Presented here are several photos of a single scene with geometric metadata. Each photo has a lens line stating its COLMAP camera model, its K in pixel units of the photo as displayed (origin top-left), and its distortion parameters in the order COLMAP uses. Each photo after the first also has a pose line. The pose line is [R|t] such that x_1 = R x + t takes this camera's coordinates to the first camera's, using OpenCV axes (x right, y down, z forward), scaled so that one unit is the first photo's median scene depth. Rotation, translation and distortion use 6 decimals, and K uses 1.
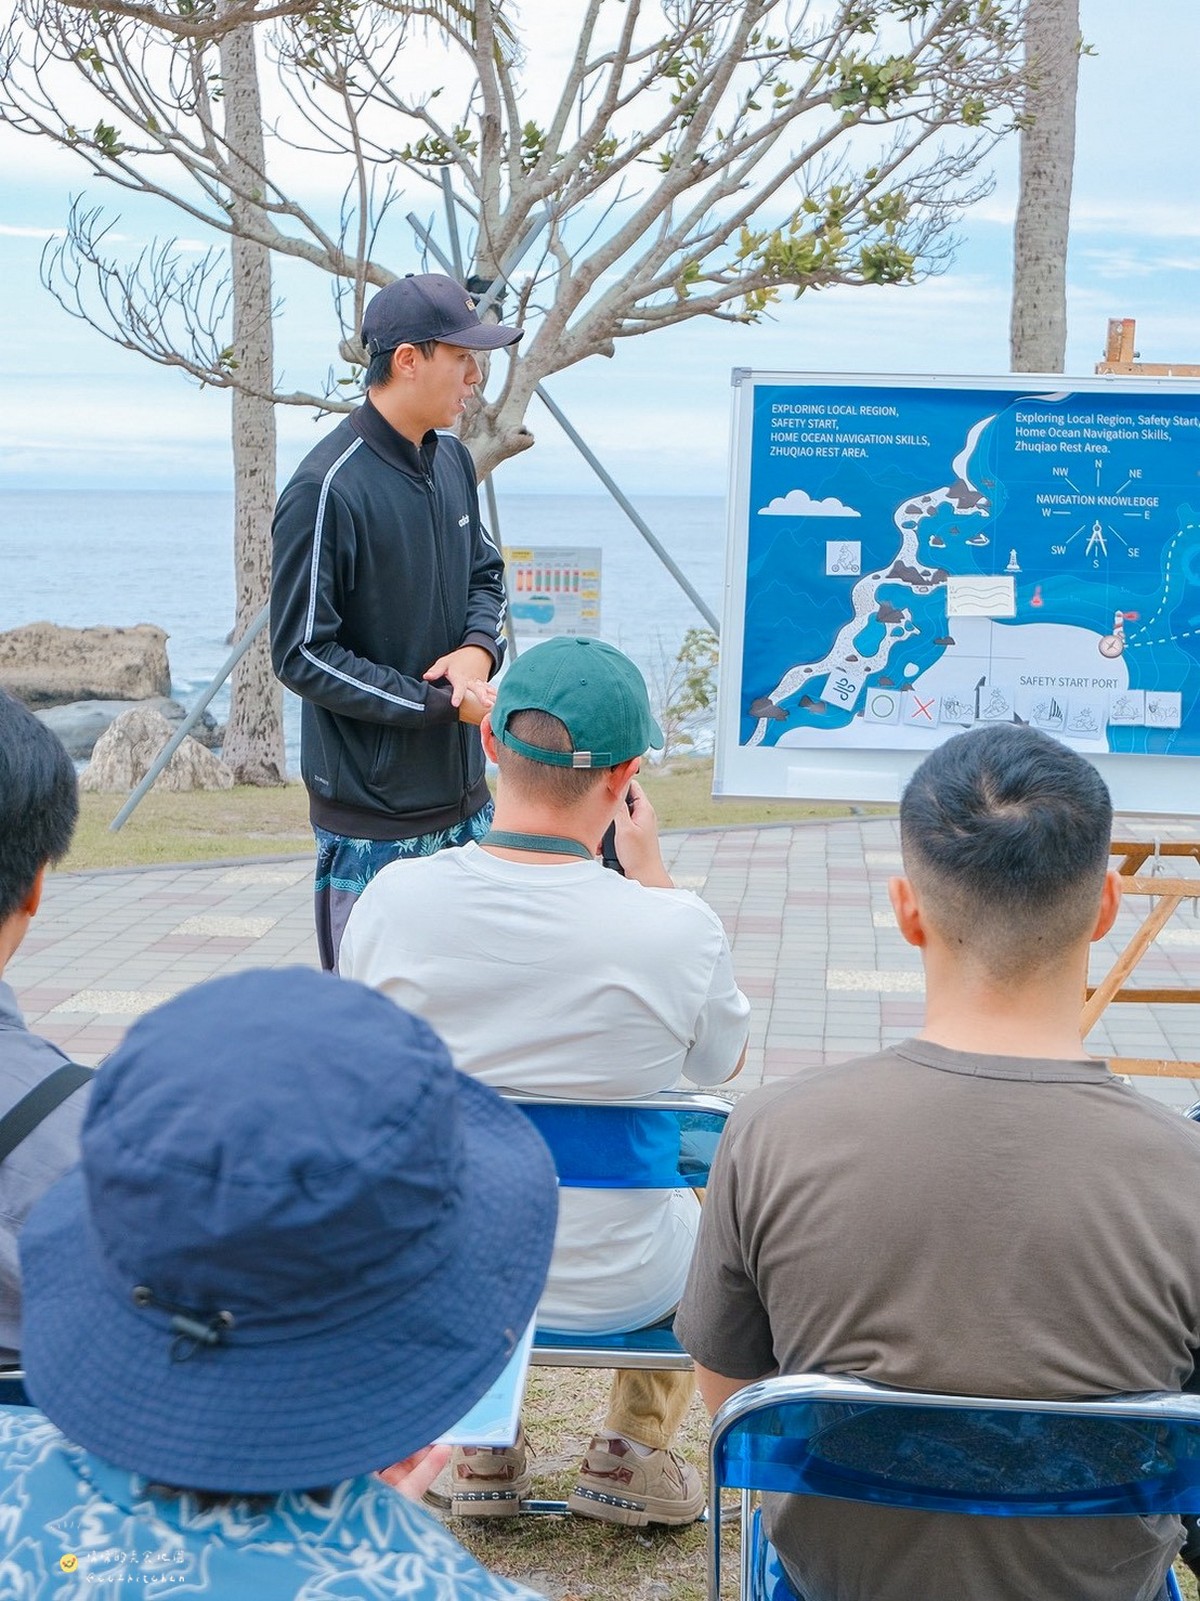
lens RADIAL K [[3034.7, 0, 599.6], [0, 3034.7, 798.1], [0, 0, 1]] dist [-0.040744, 0.000000]
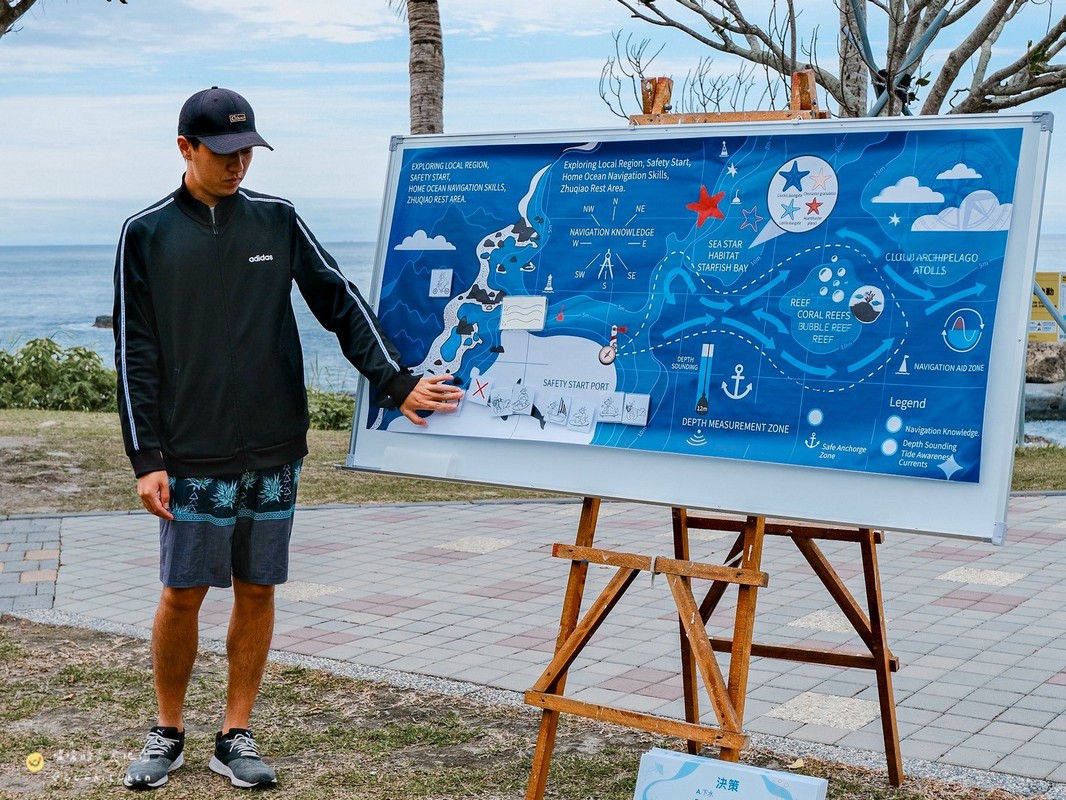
lens RADIAL K [[2020.6, 0, 532.9], [0, 2020.6, 401.9], [0, 0, 1]] dist [-0.040744, 0.000000]
pose [[0.831873, 0.021943, -0.554533, 0.578618], [-0.032917, 0.999410, -0.009833, -0.022847], [0.553990, 0.026433, 0.832104, 0.324974]]
